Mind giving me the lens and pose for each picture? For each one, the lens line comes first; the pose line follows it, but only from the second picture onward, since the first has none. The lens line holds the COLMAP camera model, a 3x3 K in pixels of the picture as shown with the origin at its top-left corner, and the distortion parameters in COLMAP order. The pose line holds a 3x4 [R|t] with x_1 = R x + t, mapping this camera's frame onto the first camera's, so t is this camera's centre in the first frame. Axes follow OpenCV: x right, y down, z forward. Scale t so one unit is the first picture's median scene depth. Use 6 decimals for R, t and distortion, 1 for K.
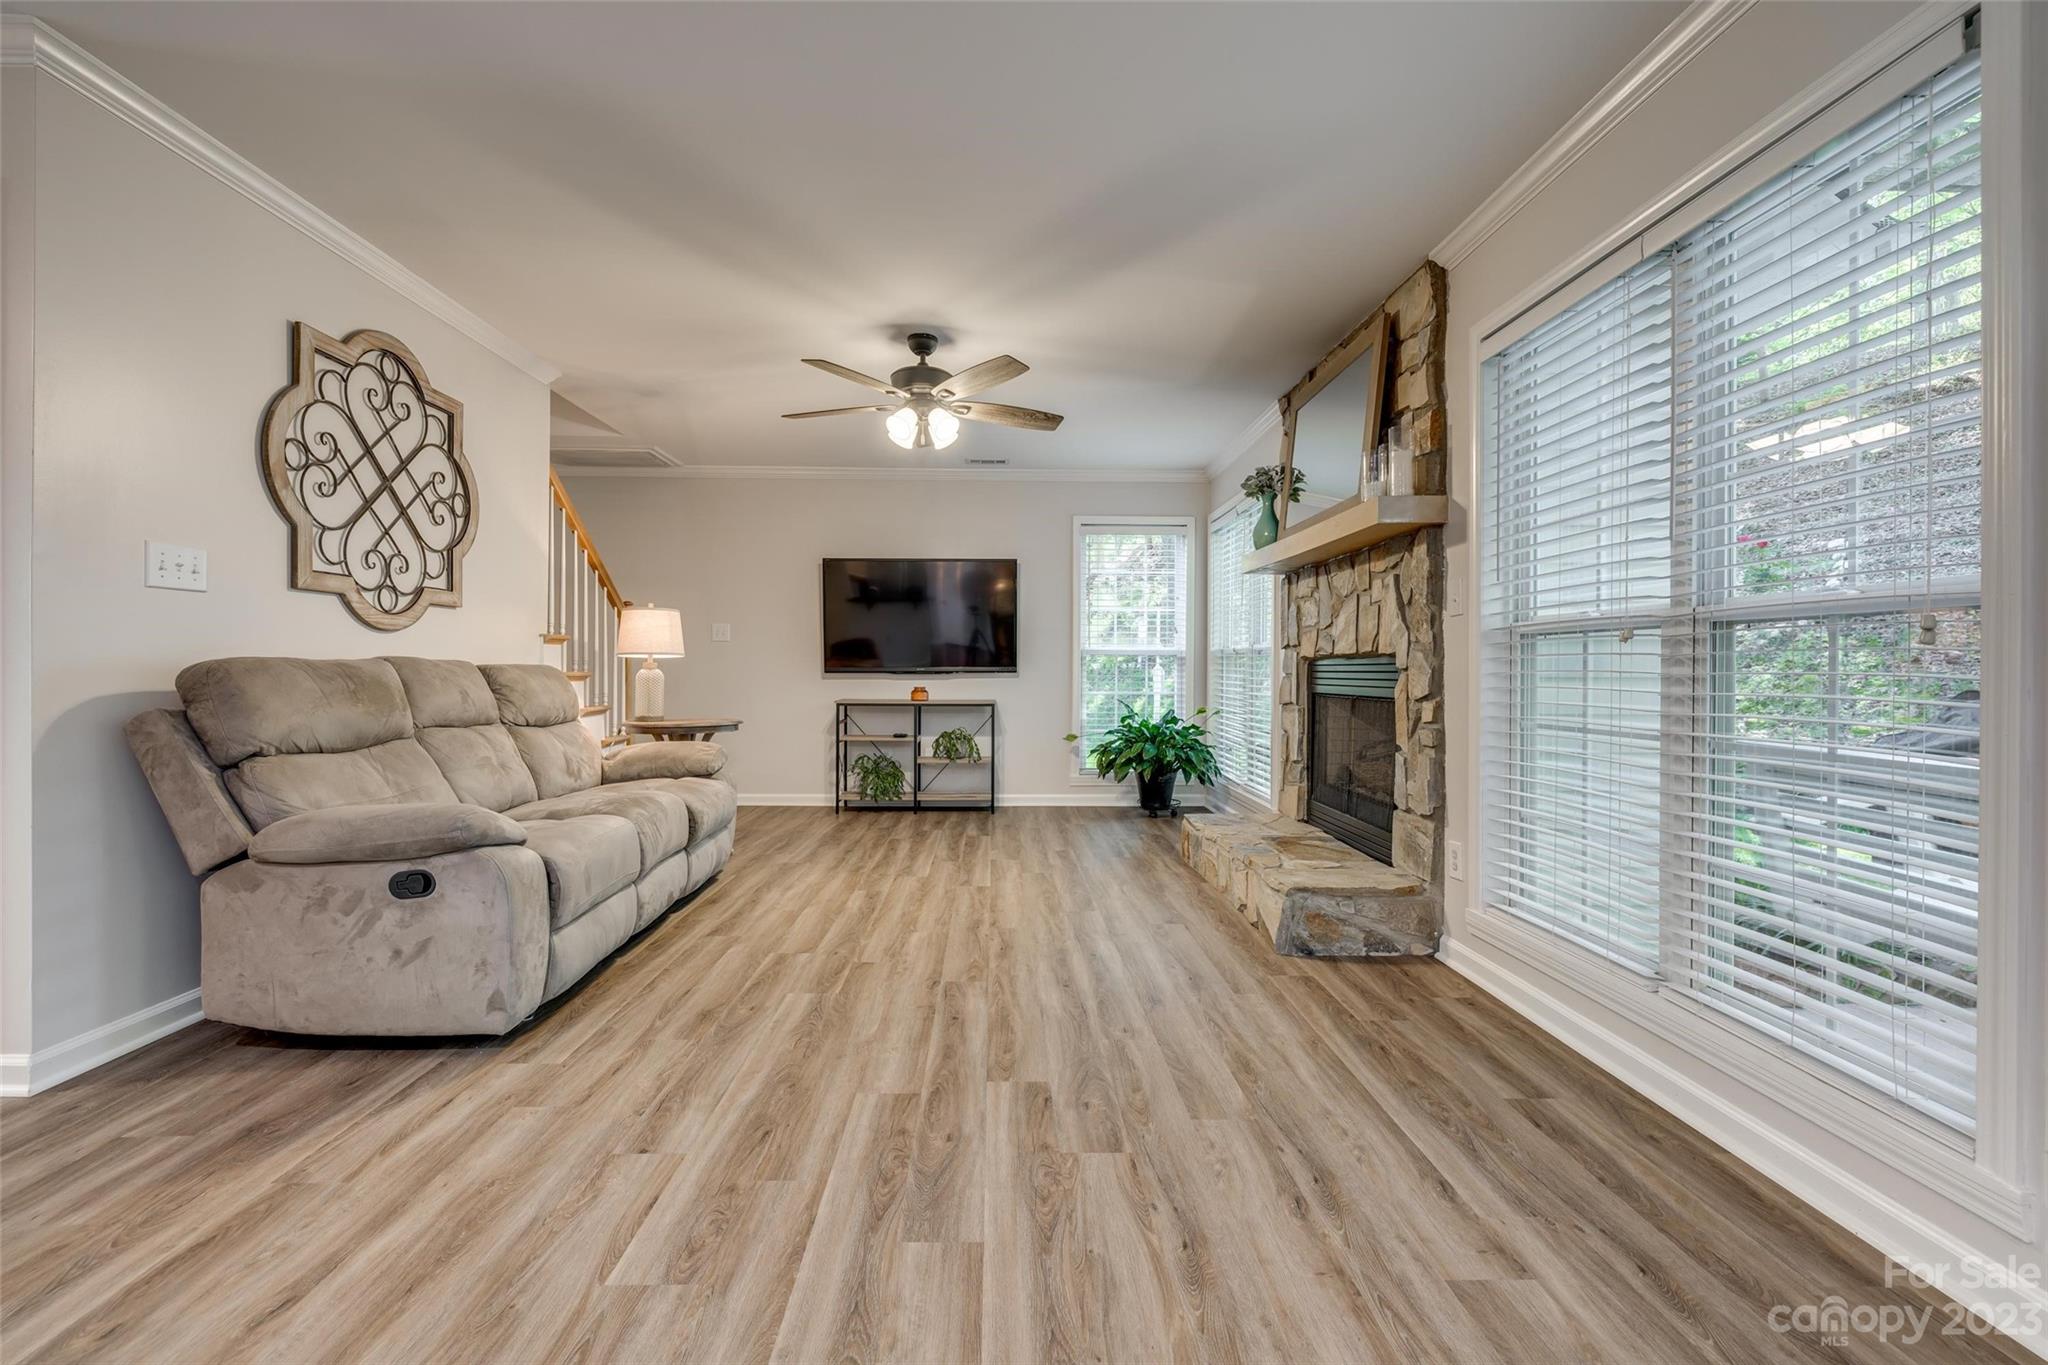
lens RADIAL K [[863.9, 0, 1023.0], [0, 863.9, 673.4], [0, 0, 1]] dist [-0.001425, 0.001084]
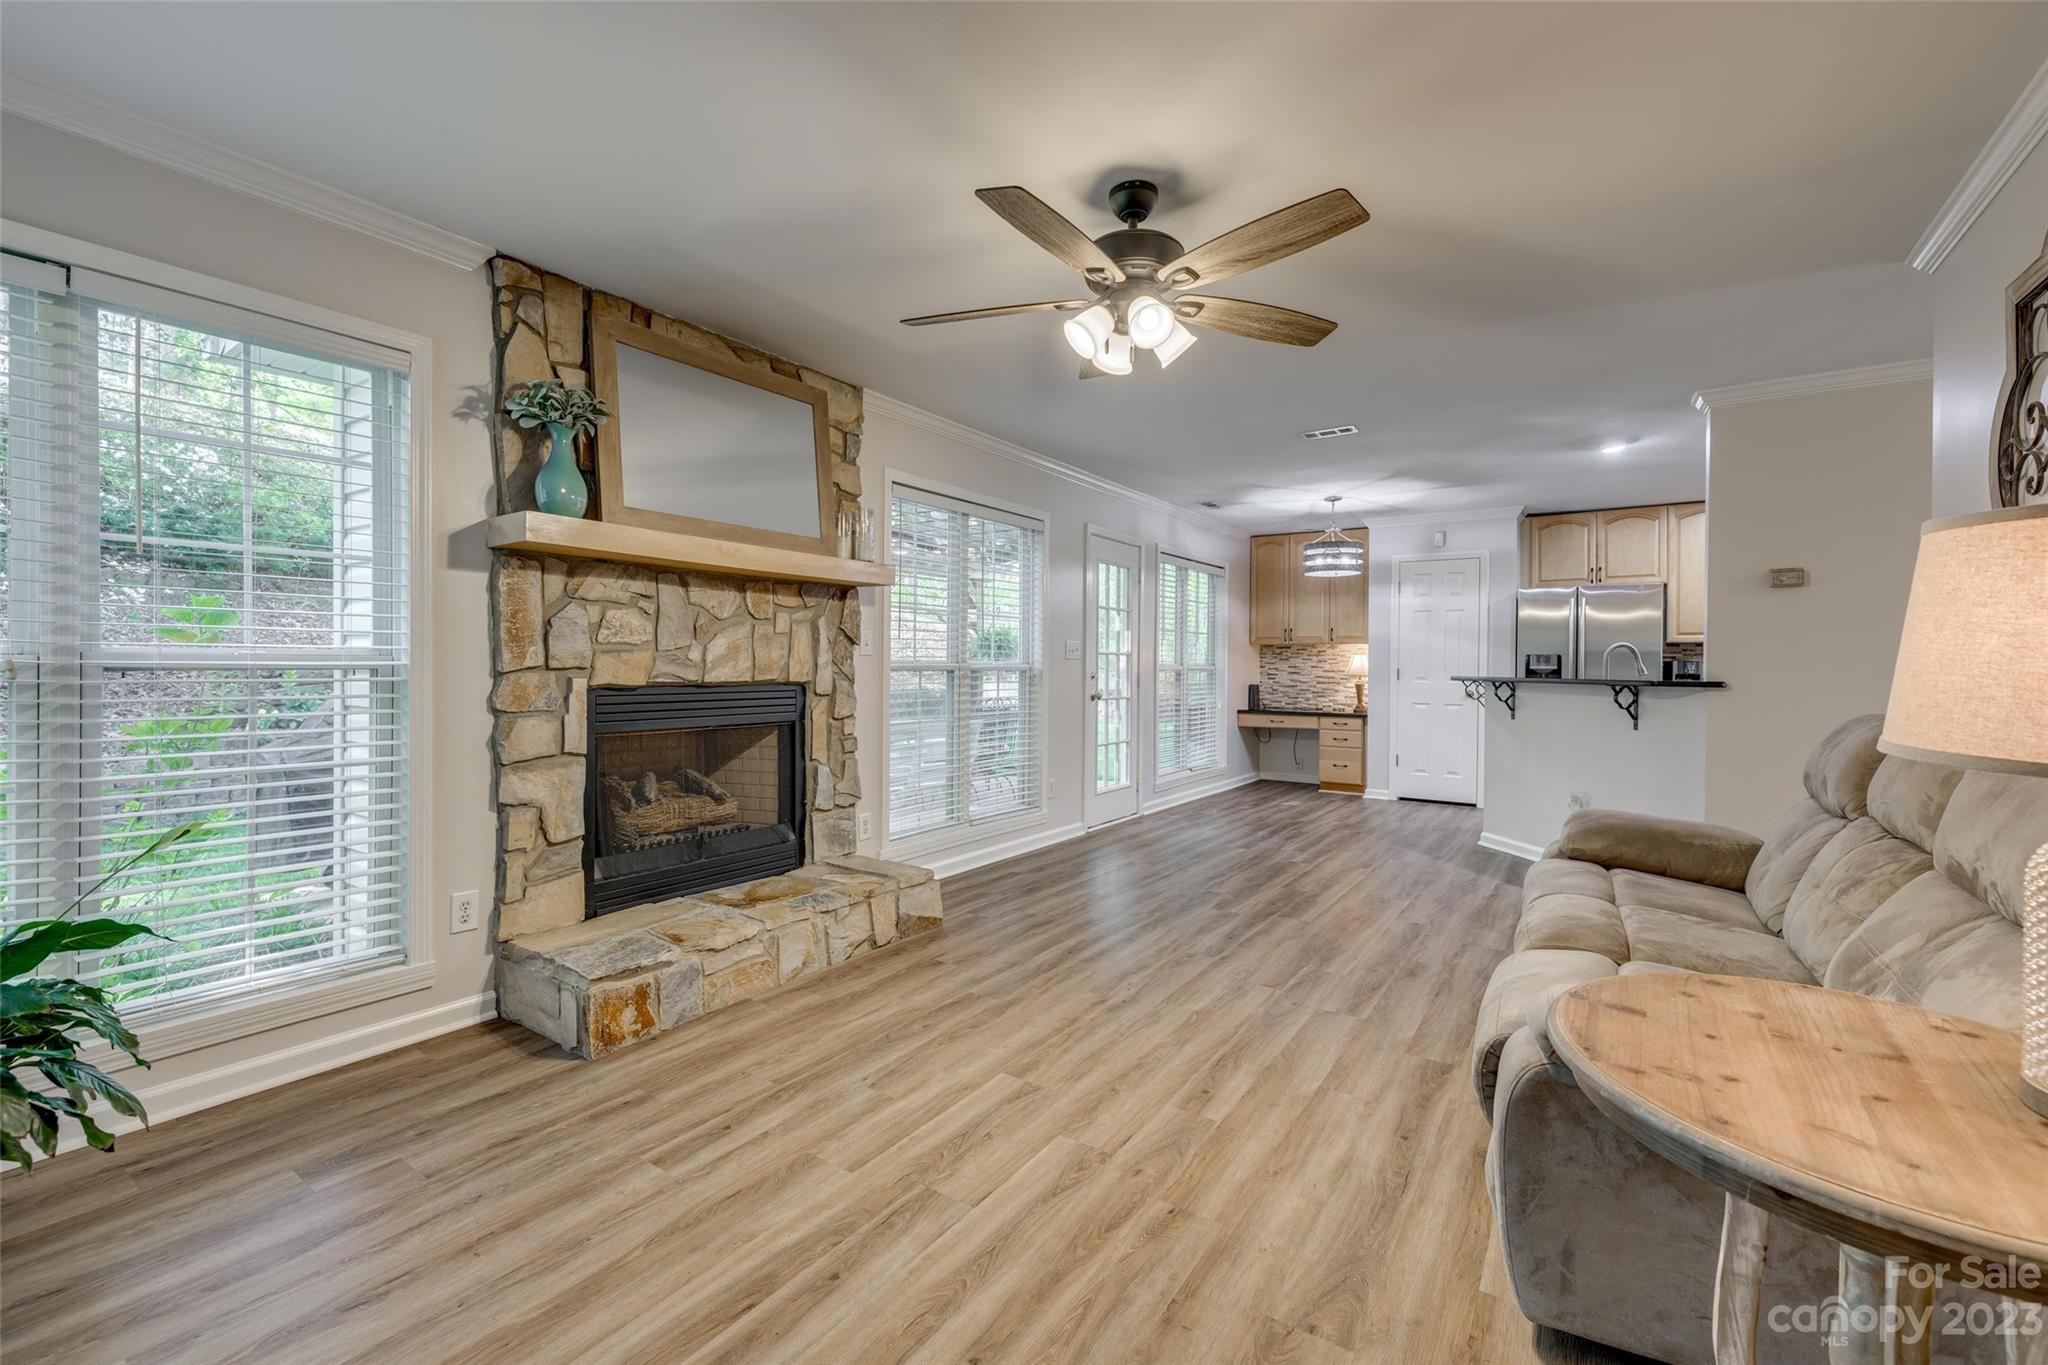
lens RADIAL K [[863.9, 0, 1012.3], [0, 863.9, 676.6], [0, 0, 1]] dist [-0.001425, 0.001084]
pose [[-0.801157, -0.017460, 0.598200, -0.583057], [-0.006024, 0.999759, 0.021113, -0.068804], [-0.598424, 0.013312, -0.801069, 2.131627]]
